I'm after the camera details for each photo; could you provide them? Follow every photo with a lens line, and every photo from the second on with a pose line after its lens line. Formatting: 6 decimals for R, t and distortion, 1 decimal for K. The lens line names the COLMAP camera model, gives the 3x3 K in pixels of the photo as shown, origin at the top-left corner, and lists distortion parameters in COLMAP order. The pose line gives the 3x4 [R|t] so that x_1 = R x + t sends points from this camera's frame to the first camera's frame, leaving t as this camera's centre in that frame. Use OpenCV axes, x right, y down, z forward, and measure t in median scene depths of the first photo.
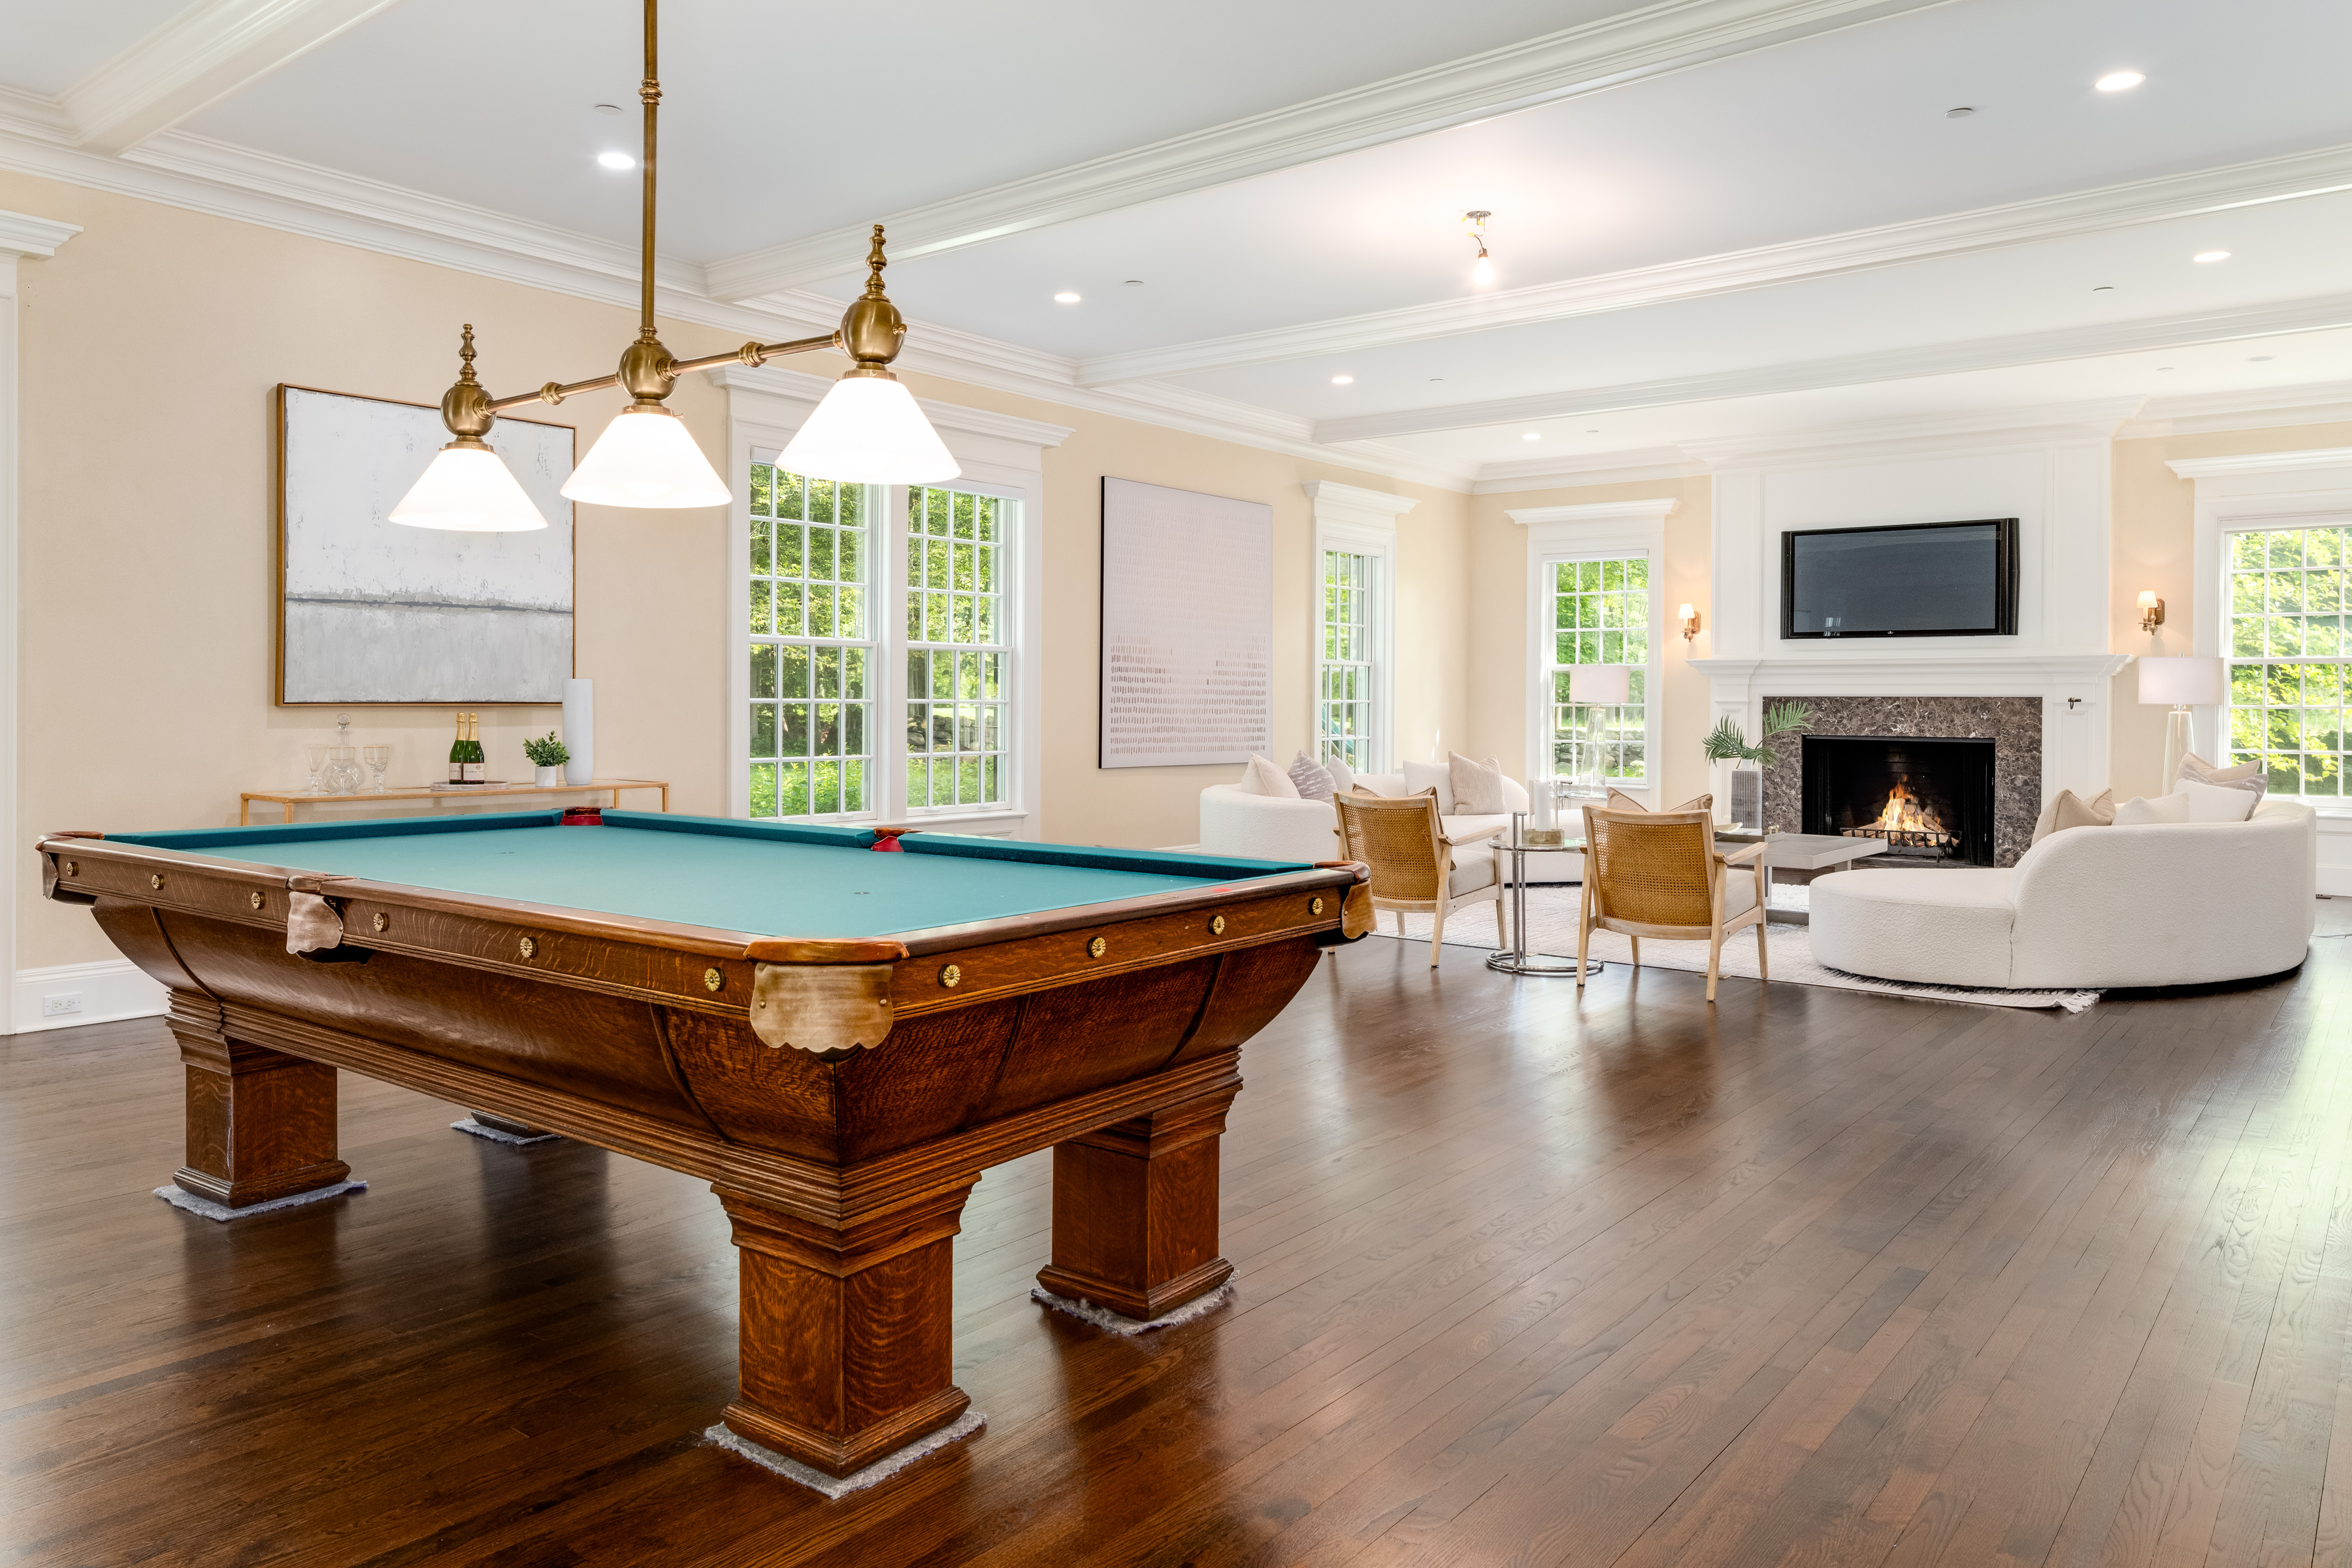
lens RADIAL K [[1602.3, 0, 1159.8], [0, 1602.3, 715.0], [0, 0, 1]] dist [-0.012349, -0.002794]
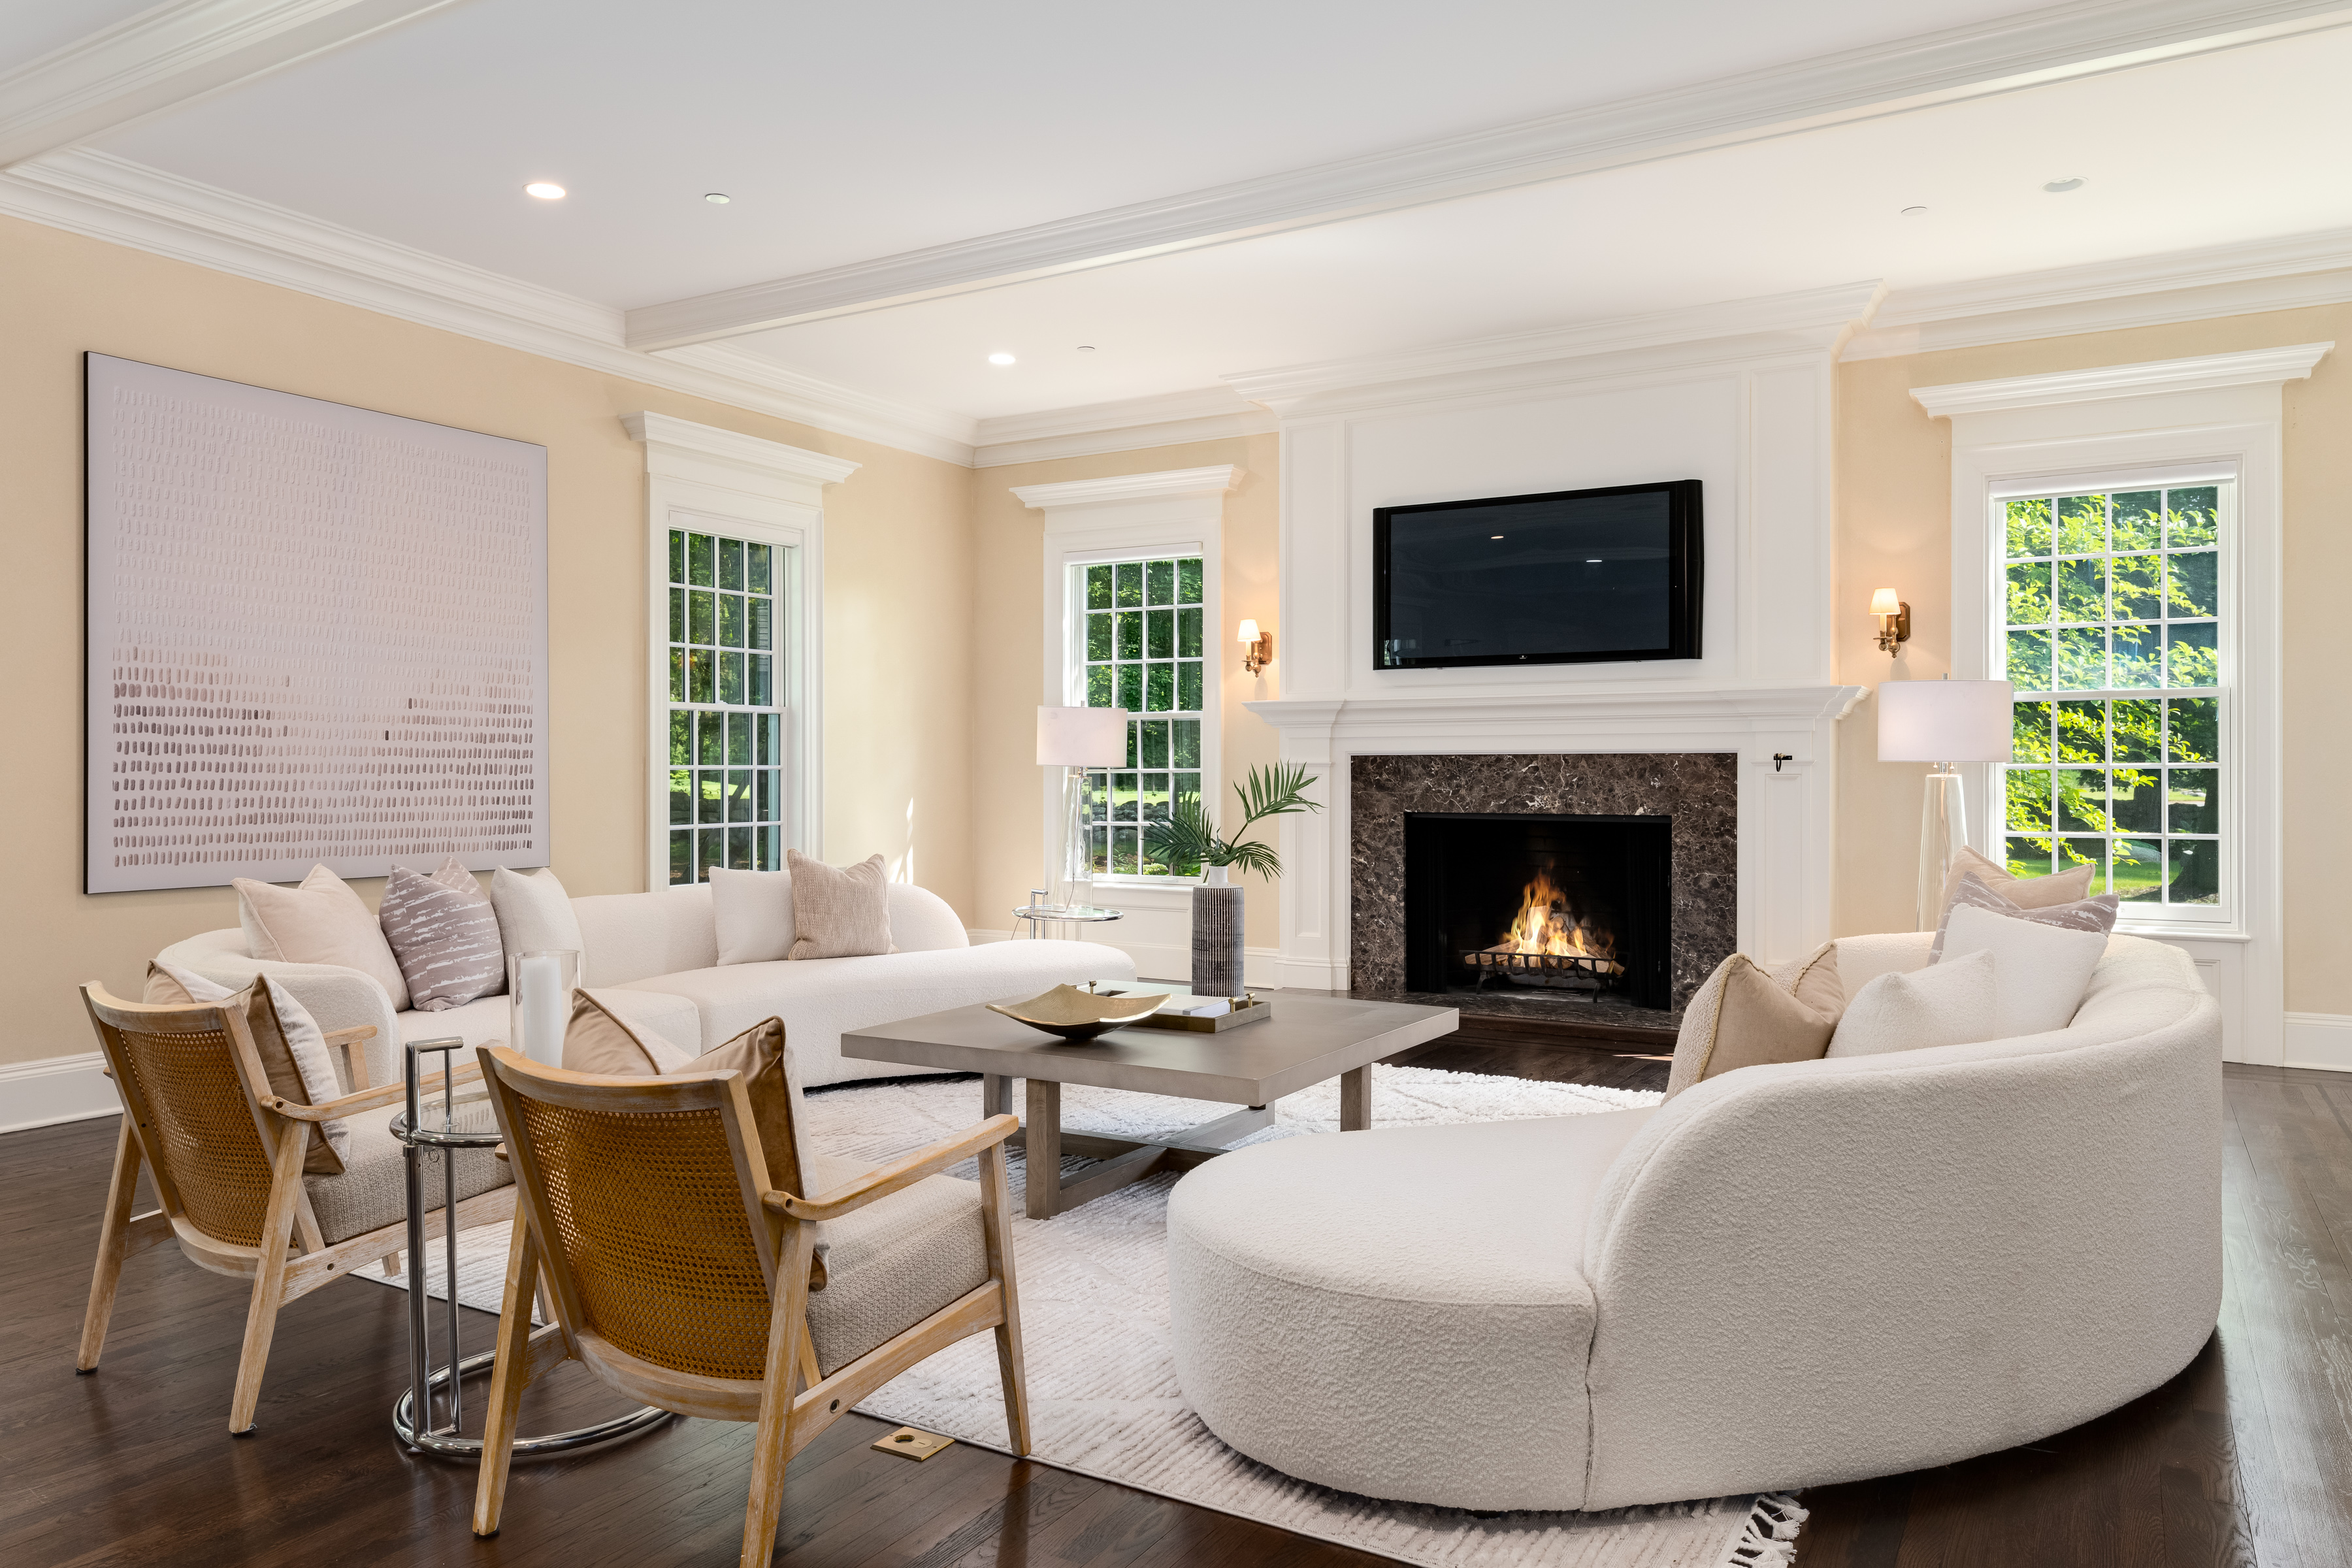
lens RADIAL K [[1602.3, 0, 1176.1], [0, 1602.3, 787.0], [0, 0, 1]] dist [-0.012349, -0.002794]
pose [[0.989320, -0.008578, 0.145507, 0.225537], [0.008176, 0.999961, 0.003364, -0.001302], [-0.145530, -0.002138, 0.989351, 0.377022]]
